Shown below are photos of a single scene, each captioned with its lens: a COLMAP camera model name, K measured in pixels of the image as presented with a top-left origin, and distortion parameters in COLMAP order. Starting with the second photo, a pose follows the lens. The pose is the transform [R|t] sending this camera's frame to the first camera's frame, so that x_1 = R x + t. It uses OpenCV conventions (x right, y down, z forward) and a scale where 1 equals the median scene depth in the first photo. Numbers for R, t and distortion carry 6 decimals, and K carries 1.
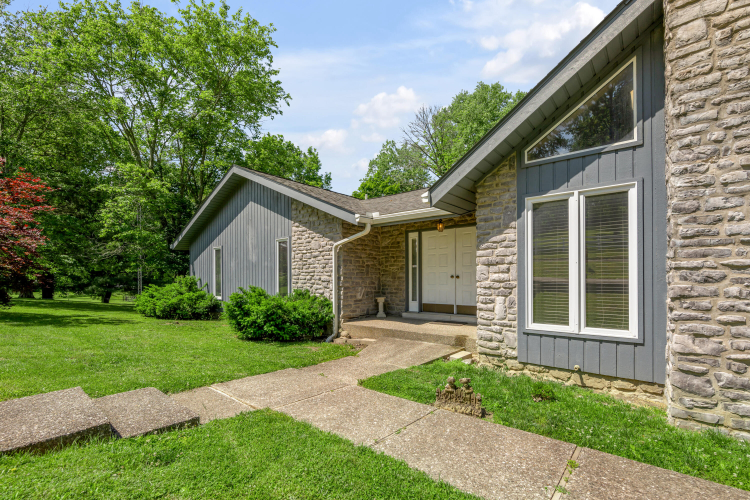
lens RADIAL K [[333.2, 0, 376.1], [0, 333.2, 278.1], [0, 0, 1]] dist [-0.000978, -0.000165]
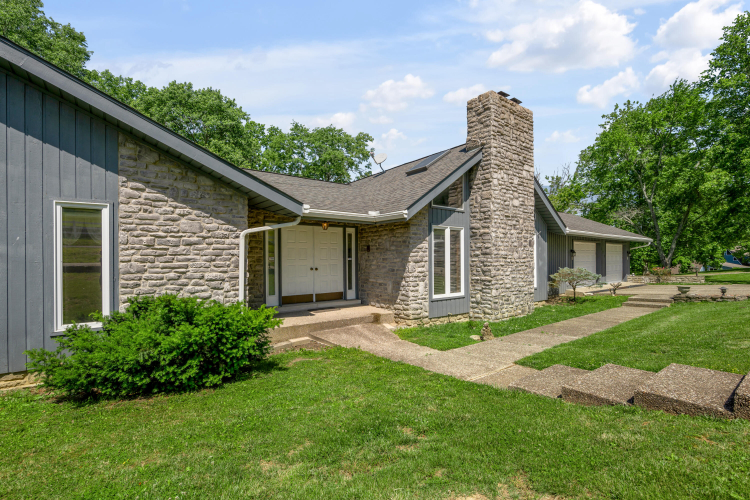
lens RADIAL K [[345.8, 0, 376.4], [0, 345.8, 259.6], [0, 0, 1]] dist [-0.002784, -0.000452]
pose [[0.221110, -0.000608, 0.975249, -1.345861], [0.003701, 0.999993, -0.000216, -0.053775], [-0.975242, 0.003657, 0.221111, 0.840959]]
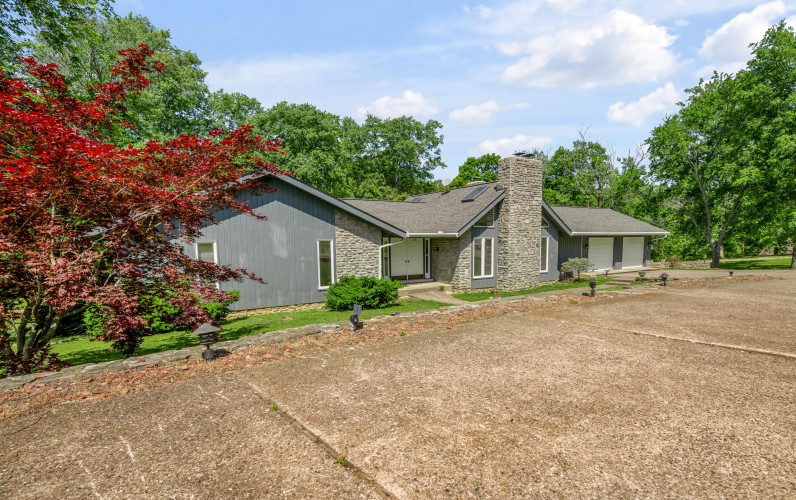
lens RADIAL K [[377.1, 0, 400.5], [0, 377.1, 272.4], [0, 0, 1]] dist [0.000719, 0.000172]
pose [[0.336013, -0.090881, 0.937463, -3.044135], [0.007506, 0.995561, 0.093822, -0.239677], [-0.941828, -0.024488, 0.335203, 0.419311]]
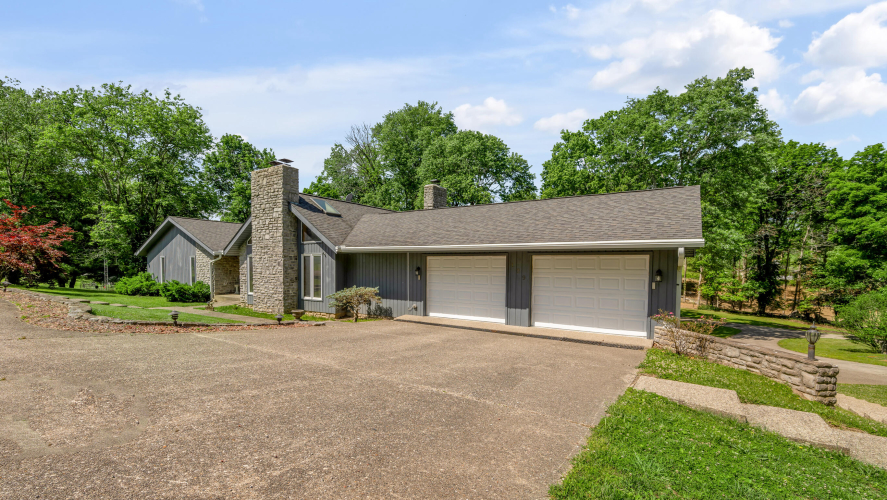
lens RADIAL K [[384.7, 0, 413.9], [0, 384.7, 282.2], [0, 0, 1]] dist [0.000421, 0.000016]
pose [[0.996912, 0.004595, 0.078391, 1.732821], [-0.008385, 0.998808, 0.048085, -0.157913], [-0.078076, -0.048594, 0.995762, -2.867546]]
